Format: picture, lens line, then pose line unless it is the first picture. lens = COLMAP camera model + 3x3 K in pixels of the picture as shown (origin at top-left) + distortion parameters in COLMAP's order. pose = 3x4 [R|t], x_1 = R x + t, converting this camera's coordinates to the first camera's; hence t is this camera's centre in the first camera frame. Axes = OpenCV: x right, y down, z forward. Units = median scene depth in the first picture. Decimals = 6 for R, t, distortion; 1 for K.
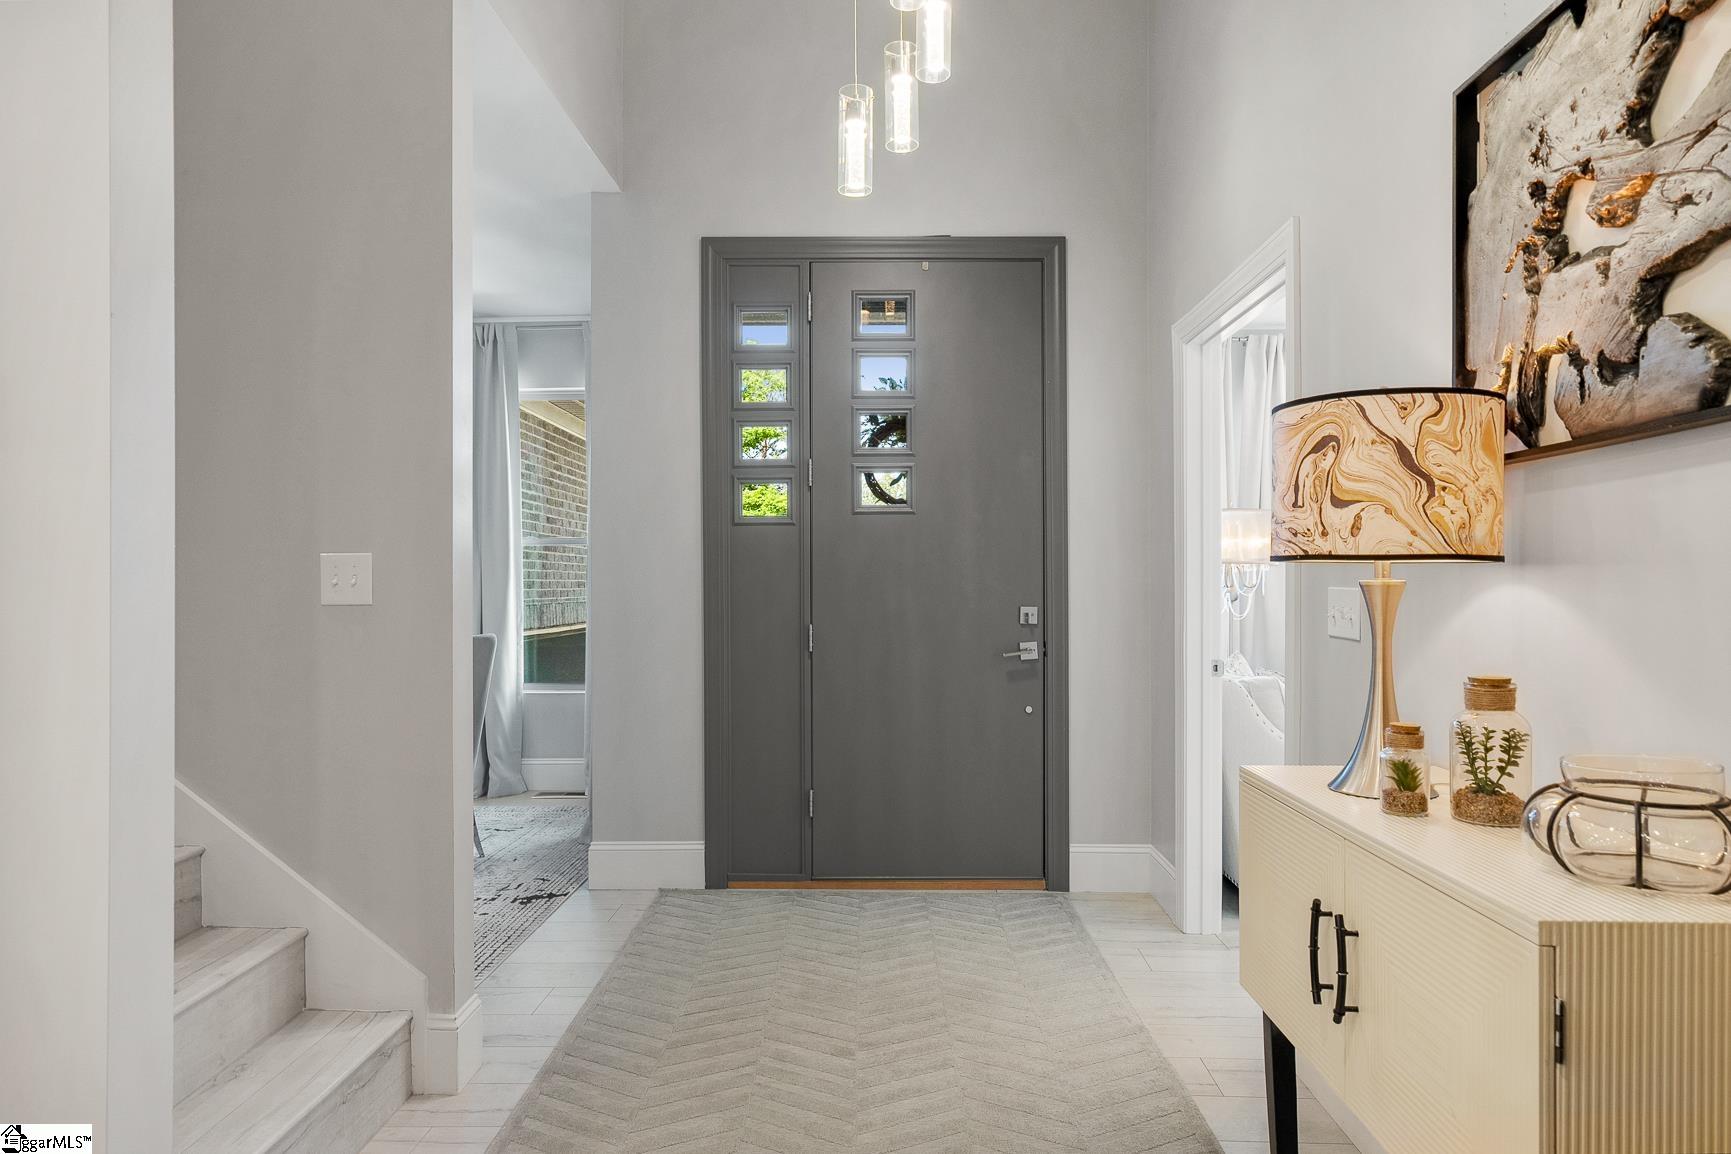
lens RADIAL K [[1028.4, 0, 865.5], [0, 1028.4, 577.0], [0, 0, 1]] dist [0.000927, 0.000402]
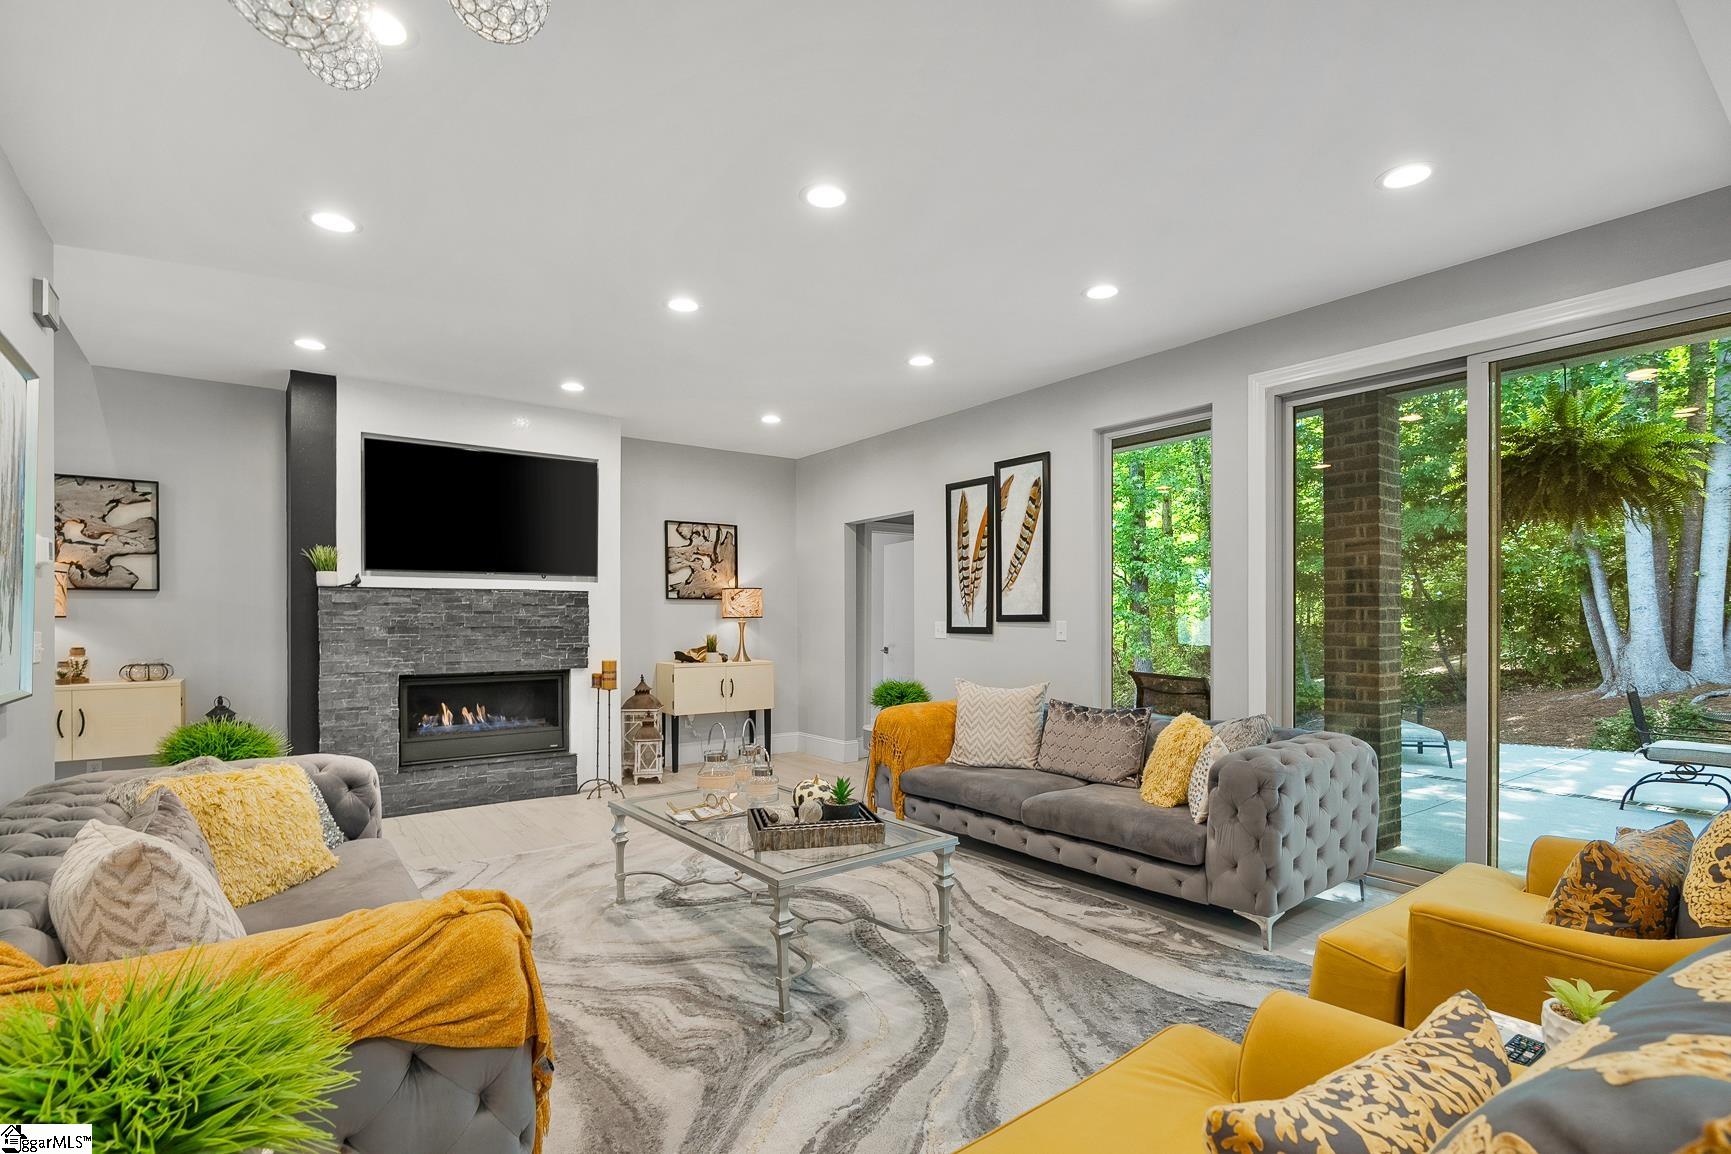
lens RADIAL K [[794.8, 0, 862.7], [0, 794.8, 620.0], [0, 0, 1]] dist [0.000107, 0.000137]
pose [[-0.639326, 0.000844, 0.768935, -3.694580], [0.001478, 0.999999, 0.000131, -0.003076], [-0.768934, 0.001220, -0.639327, 0.637643]]
